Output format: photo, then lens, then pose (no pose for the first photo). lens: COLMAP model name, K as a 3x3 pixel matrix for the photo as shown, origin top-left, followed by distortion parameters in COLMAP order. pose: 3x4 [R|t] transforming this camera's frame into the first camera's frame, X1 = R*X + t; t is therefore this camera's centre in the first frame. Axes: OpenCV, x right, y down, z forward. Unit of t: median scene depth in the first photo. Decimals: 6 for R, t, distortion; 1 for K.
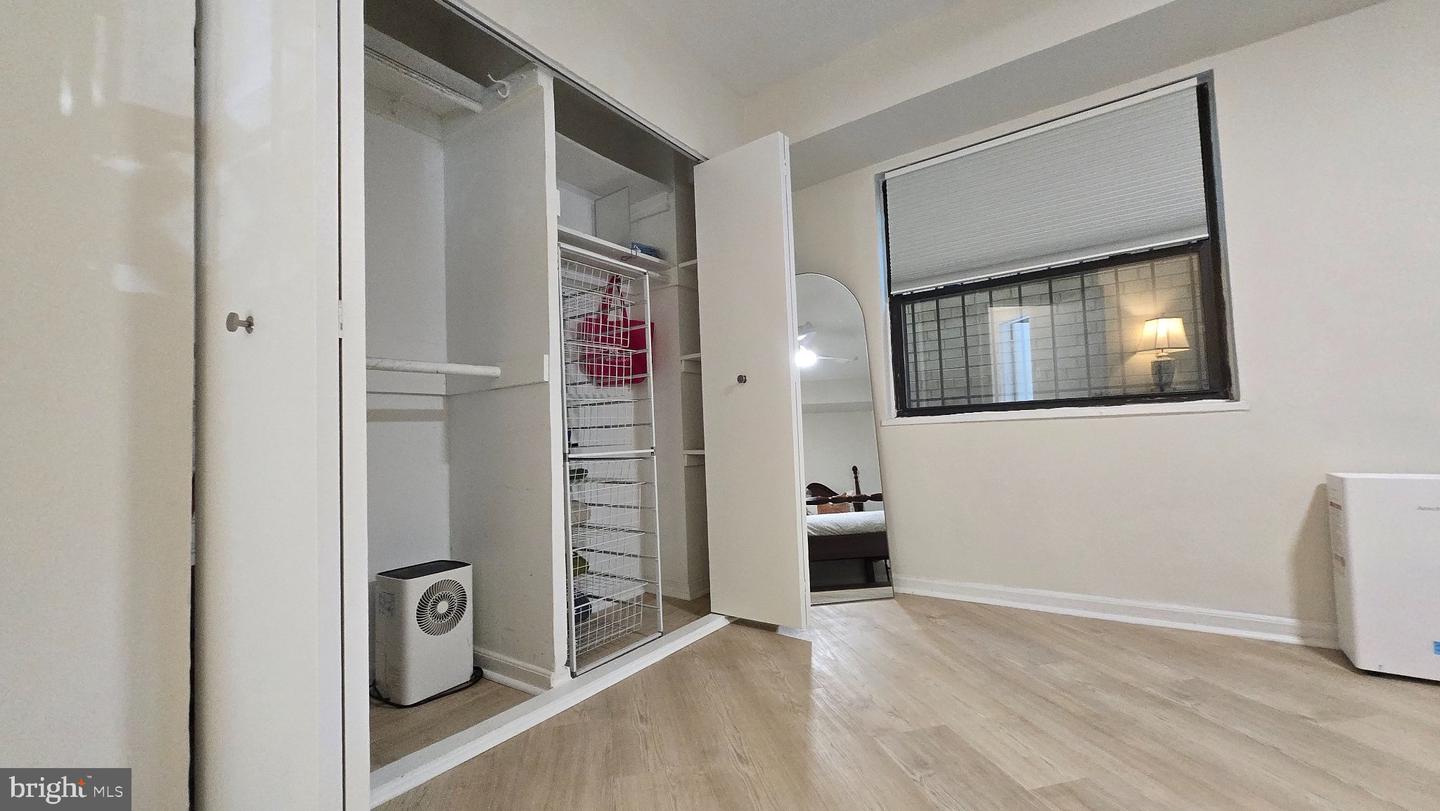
lens RADIAL K [[566.2, 0, 722.0], [0, 566.2, 408.7], [0, 0, 1]] dist [-0.000065, -0.000766]
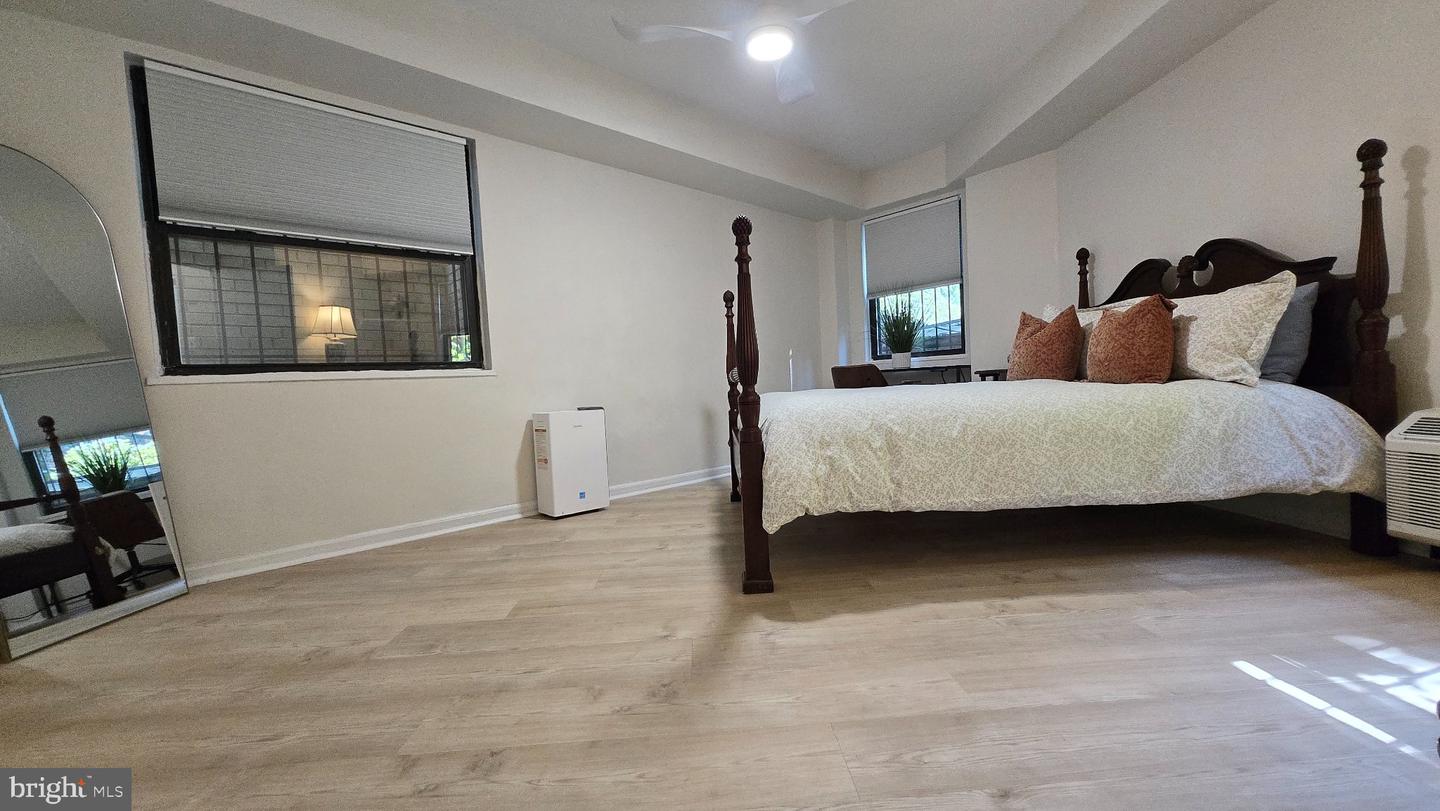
lens RADIAL K [[566.2, 0, 722.0], [0, 566.2, 408.7], [0, 0, 1]] dist [-0.000065, -0.000766]
pose [[0.187893, -0.014437, 0.982083, -0.426868], [-0.003728, 0.999874, 0.015412, 0.060766], [-0.982182, -0.006557, 0.187816, 0.100370]]
